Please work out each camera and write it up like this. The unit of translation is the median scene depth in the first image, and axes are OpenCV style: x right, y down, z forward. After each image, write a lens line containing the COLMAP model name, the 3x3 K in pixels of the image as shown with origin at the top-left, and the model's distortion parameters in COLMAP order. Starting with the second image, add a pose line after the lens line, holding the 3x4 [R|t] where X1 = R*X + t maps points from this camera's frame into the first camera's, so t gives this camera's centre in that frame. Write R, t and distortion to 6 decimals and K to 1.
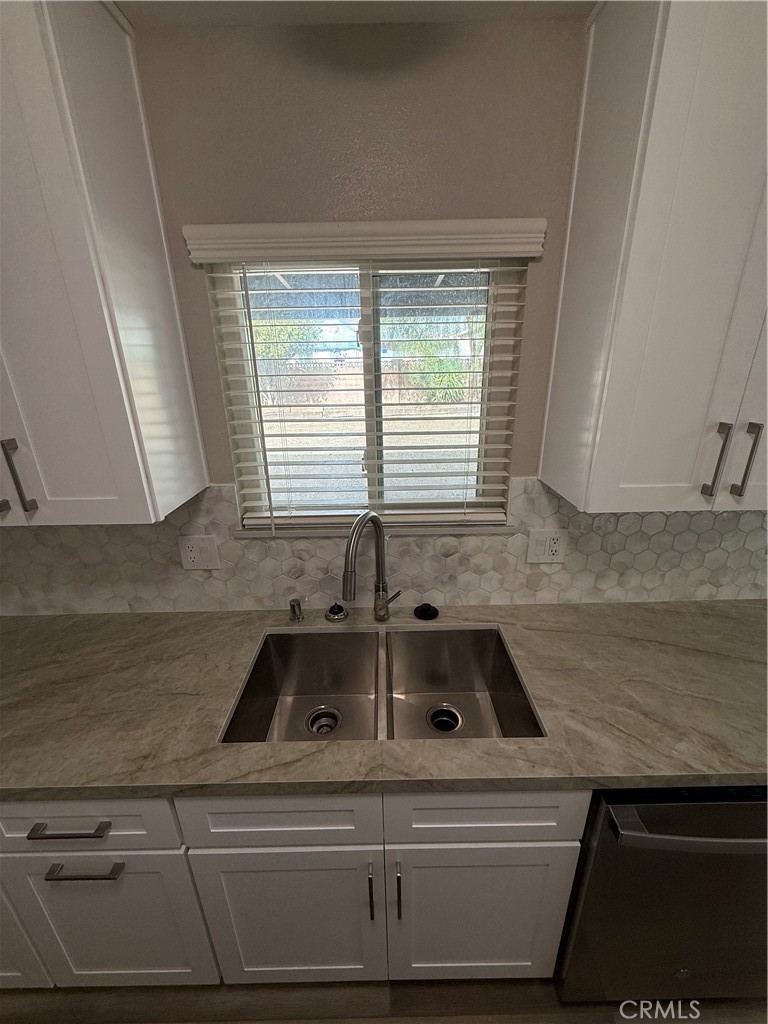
lens RADIAL K [[408.5, 0, 387.7], [0, 408.5, 513.5], [0, 0, 1]] dist [-0.003004, -0.000091]
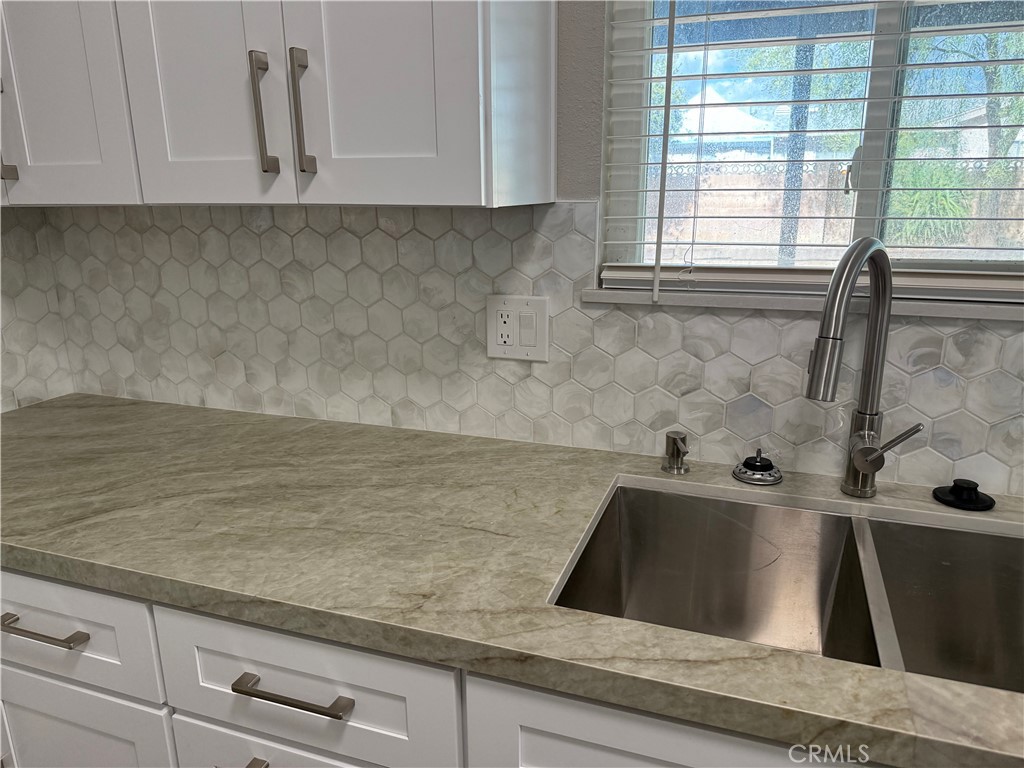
lens RADIAL K [[723.9, 0, 516.3], [0, 723.9, 392.8], [0, 0, 1]] dist [0.062003, -0.072100]
pose [[0.938350, 0.104016, -0.329667, -0.121385], [-0.128061, 0.990401, -0.052016, 0.240060], [0.321092, 0.091027, 0.942663, 0.056128]]
